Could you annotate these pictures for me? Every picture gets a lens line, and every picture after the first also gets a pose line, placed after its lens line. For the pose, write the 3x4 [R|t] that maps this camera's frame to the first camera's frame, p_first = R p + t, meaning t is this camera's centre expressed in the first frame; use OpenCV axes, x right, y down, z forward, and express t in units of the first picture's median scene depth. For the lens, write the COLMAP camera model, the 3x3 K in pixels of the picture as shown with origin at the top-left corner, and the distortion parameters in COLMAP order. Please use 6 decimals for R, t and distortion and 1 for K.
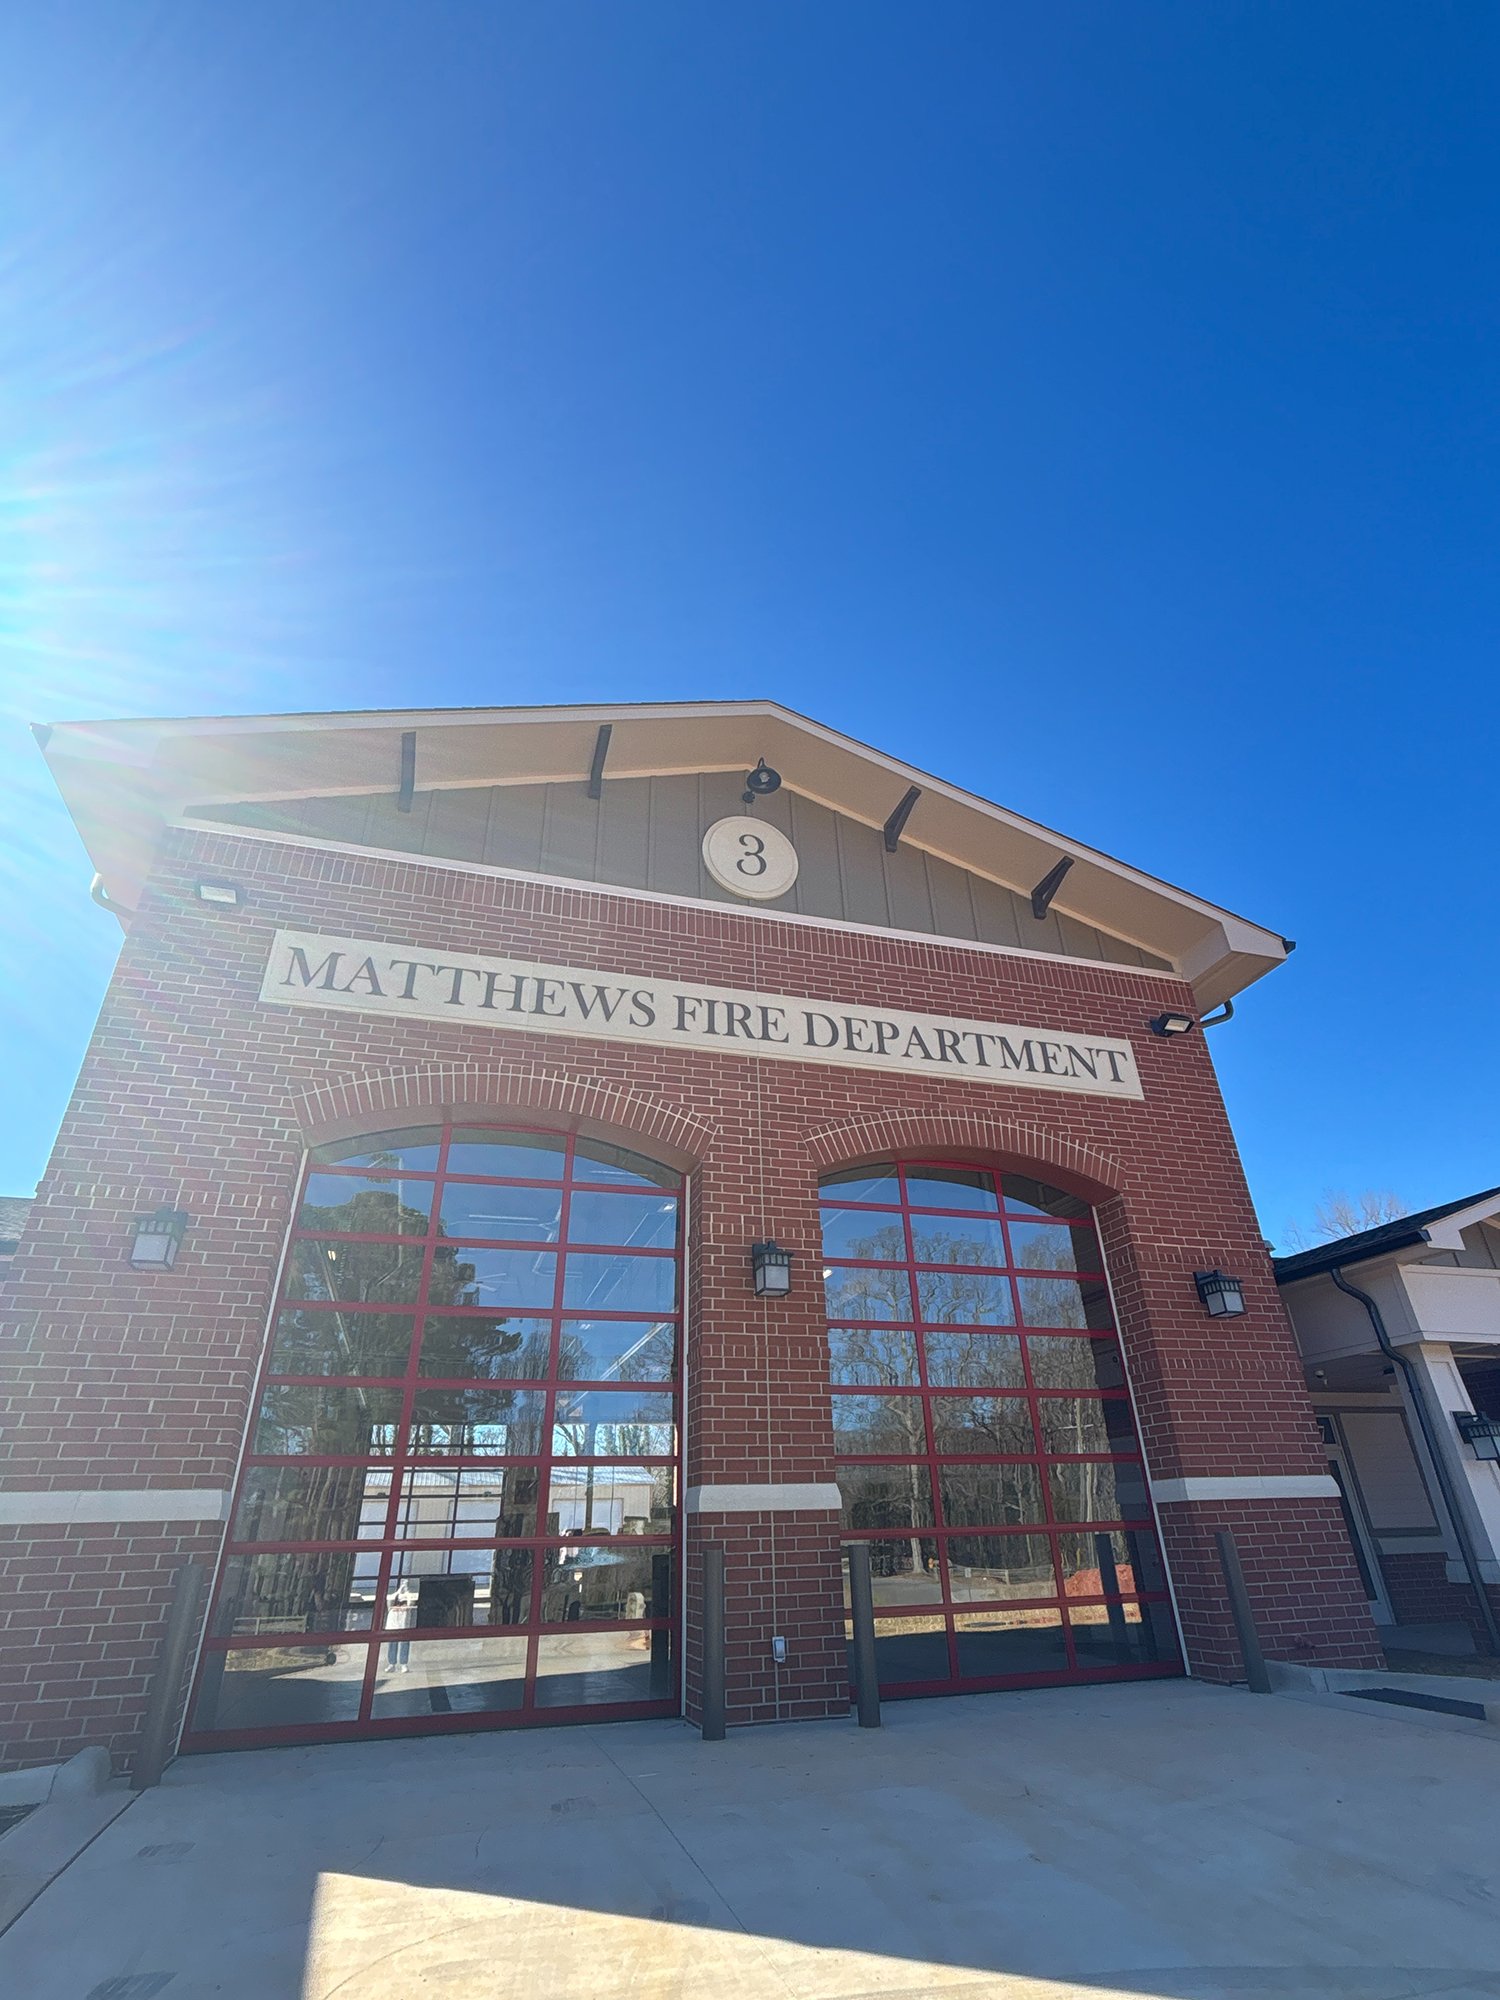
lens RADIAL K [[960.0, 0, 759.9], [0, 960.0, 991.3], [0, 0, 1]] dist [0.008699, 0.002648]
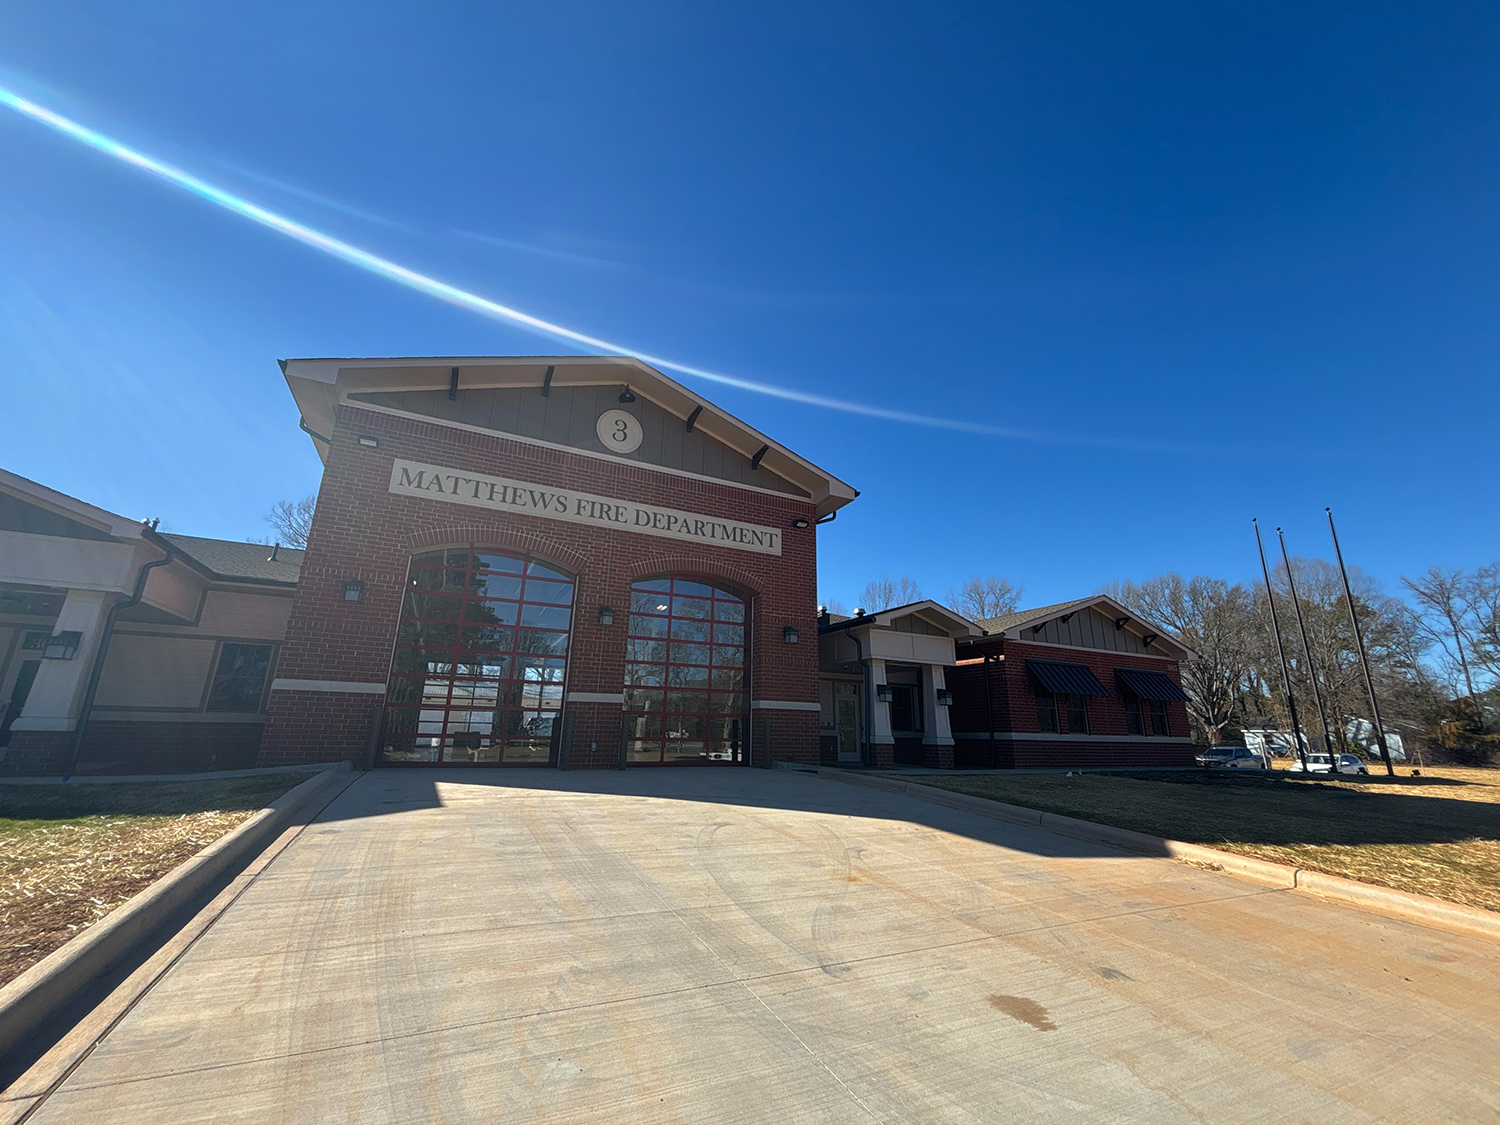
lens RADIAL K [[607.8, 0, 749.2], [0, 607.8, 557.7], [0, 0, 1]] dist [0.010263, -0.002006]
pose [[0.988065, 0.084216, 0.128978, 0.143085], [-0.111315, 0.969139, 0.219950, -0.224692], [-0.106474, -0.231682, 0.966947, -0.482493]]
